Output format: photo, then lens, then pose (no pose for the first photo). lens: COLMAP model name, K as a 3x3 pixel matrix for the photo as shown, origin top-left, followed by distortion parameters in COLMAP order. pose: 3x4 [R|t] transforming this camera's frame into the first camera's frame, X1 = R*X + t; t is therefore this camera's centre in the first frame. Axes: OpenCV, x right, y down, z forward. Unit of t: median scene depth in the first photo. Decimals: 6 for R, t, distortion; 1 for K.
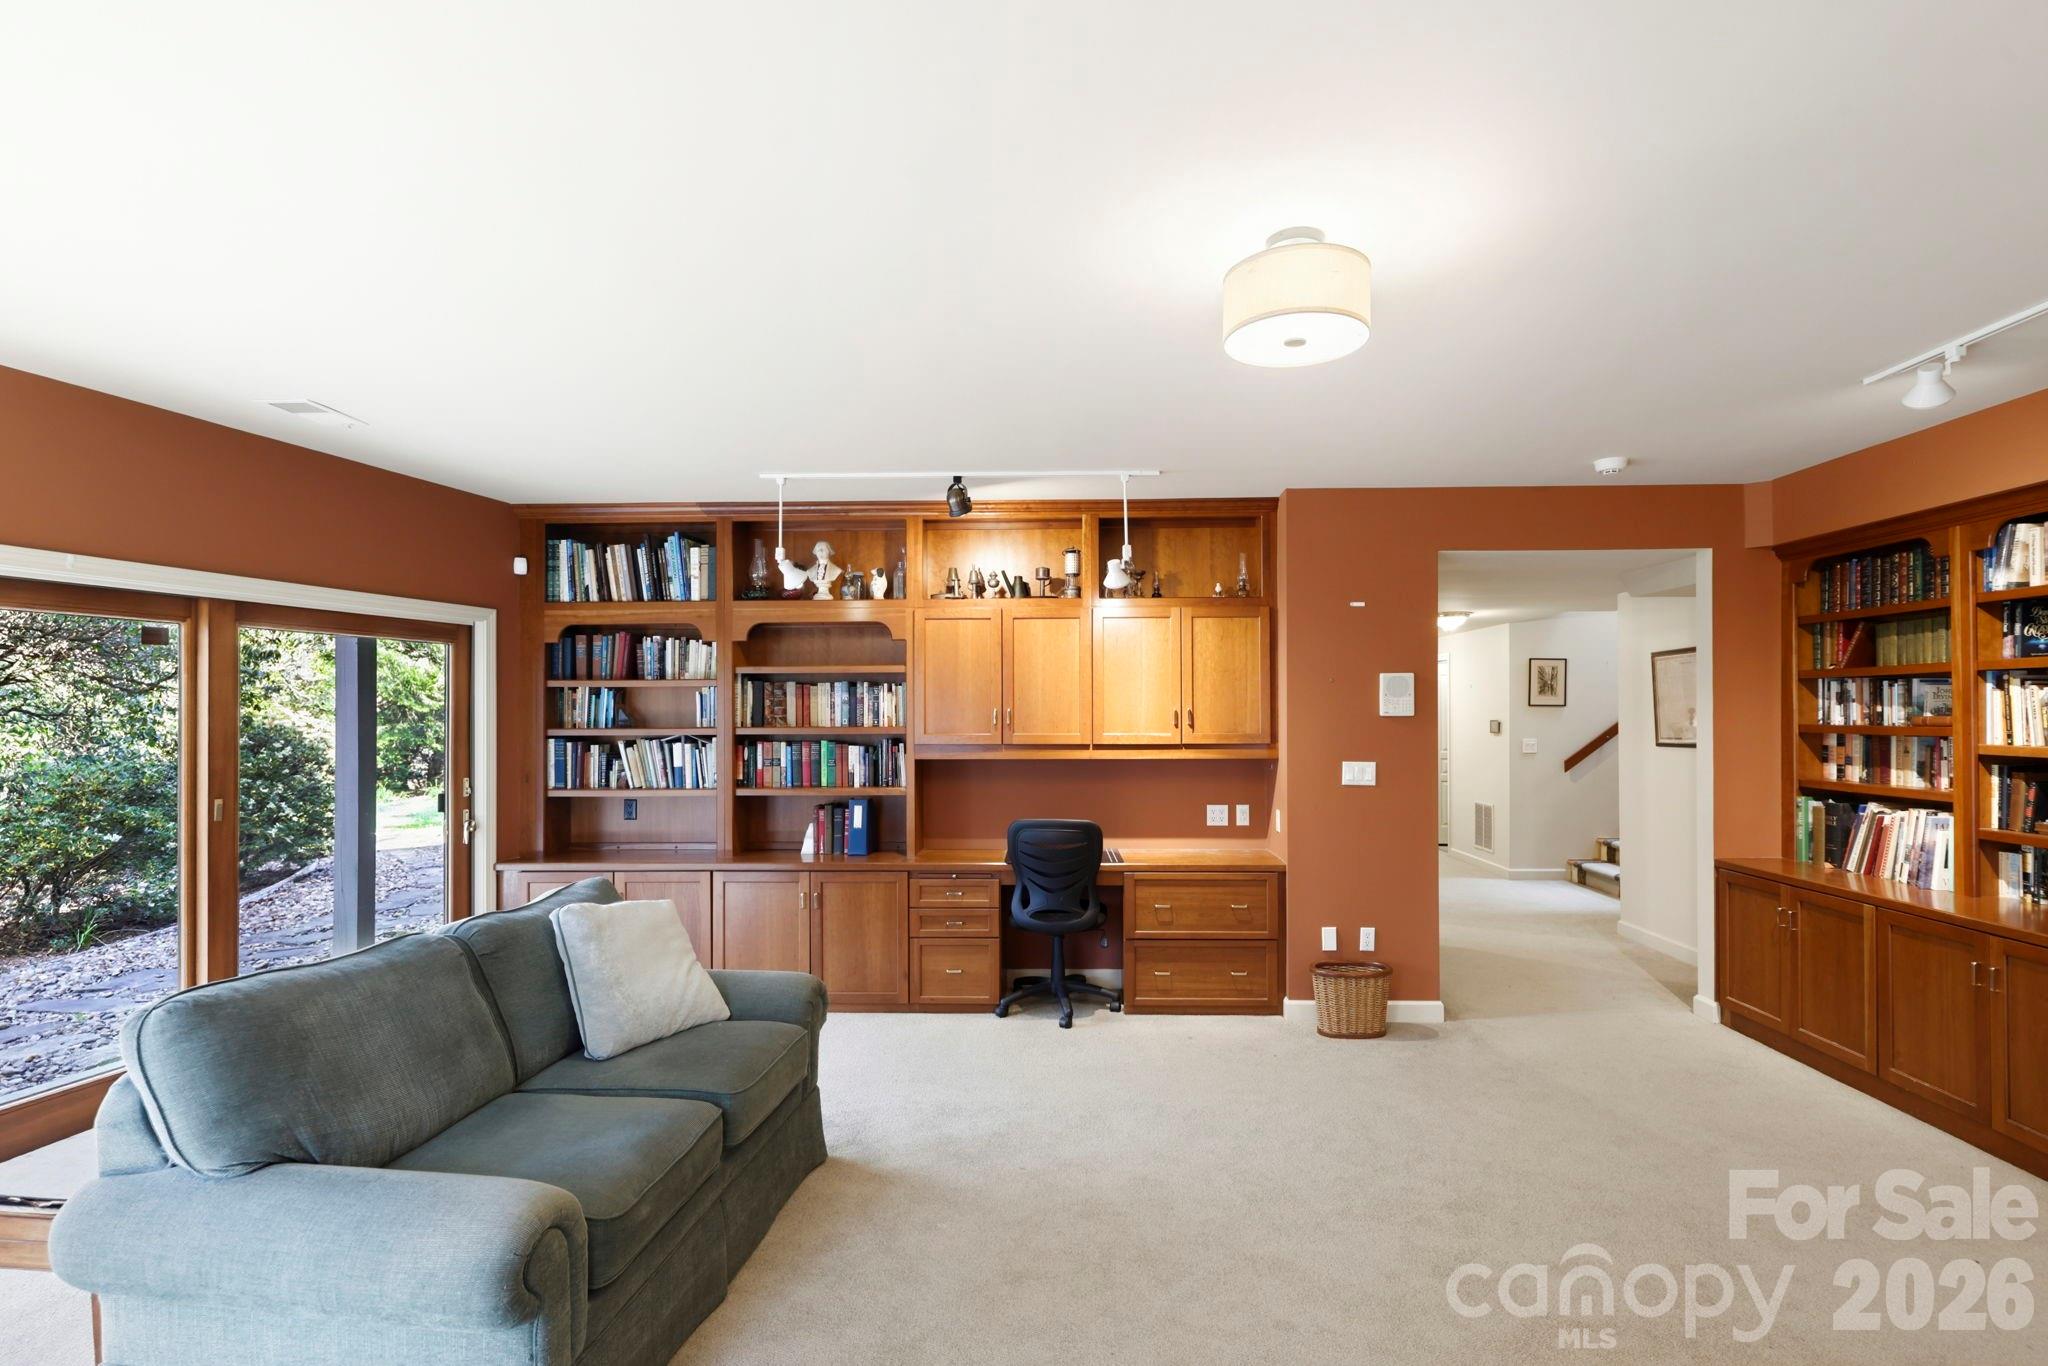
lens RADIAL K [[934.5, 0, 1025.7], [0, 934.5, 703.2], [0, 0, 1]] dist [0.000406, -0.000036]
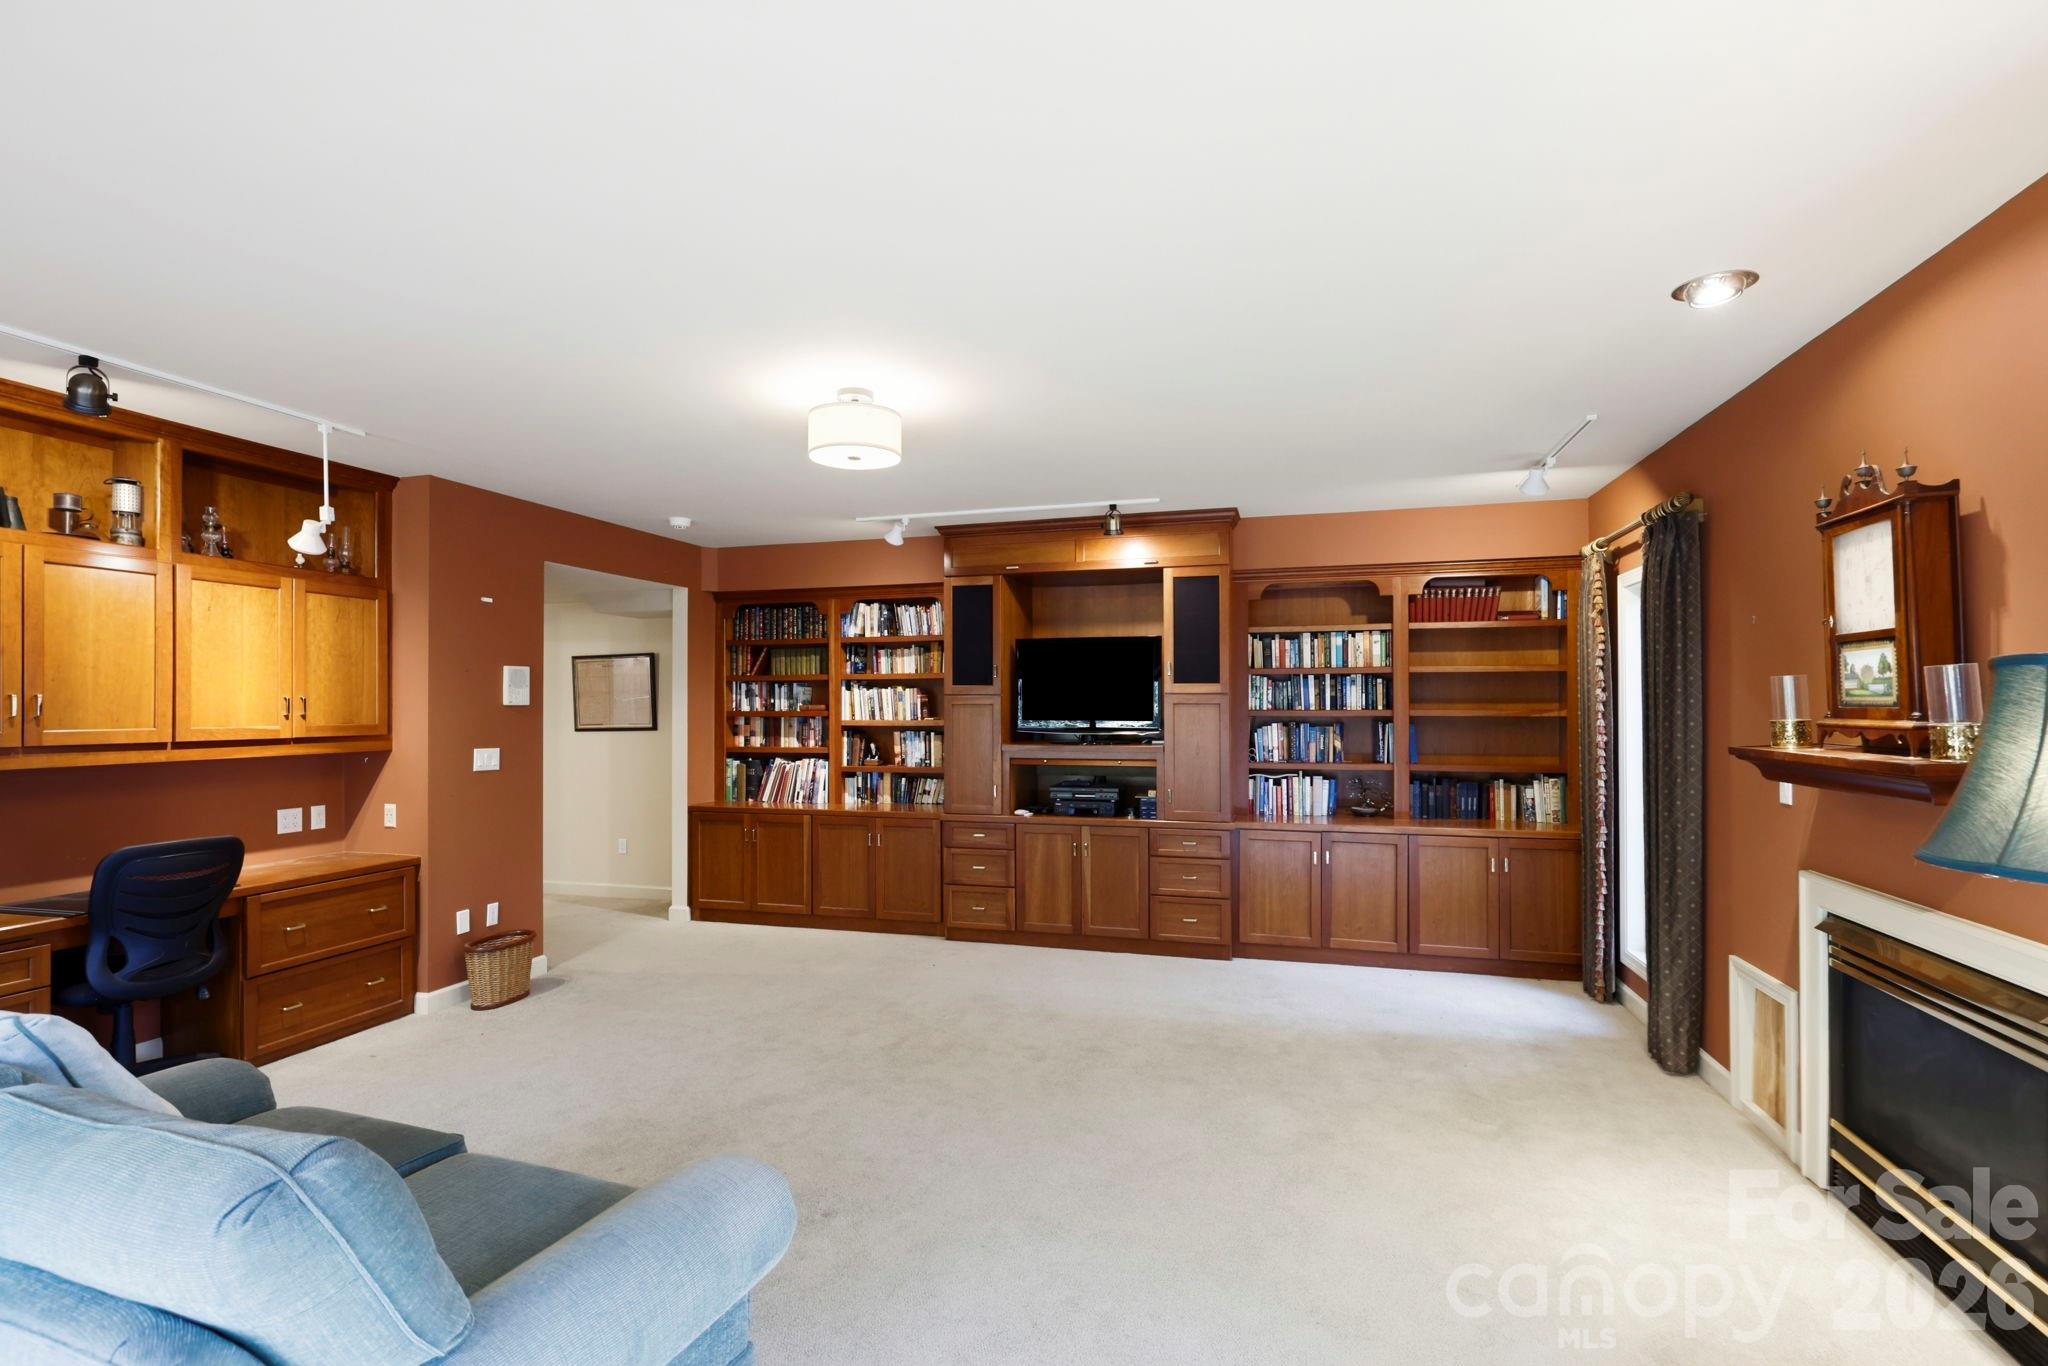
lens RADIAL K [[874.5, 0, 1026.2], [0, 874.5, 688.2], [0, 0, 1]] dist [0.001220, 0.000227]
pose [[0.290507, 0.019015, 0.956684, -0.419740], [-0.006914, 0.999818, -0.017773, 0.007840], [-0.956848, -0.001451, 0.290586, 0.126916]]
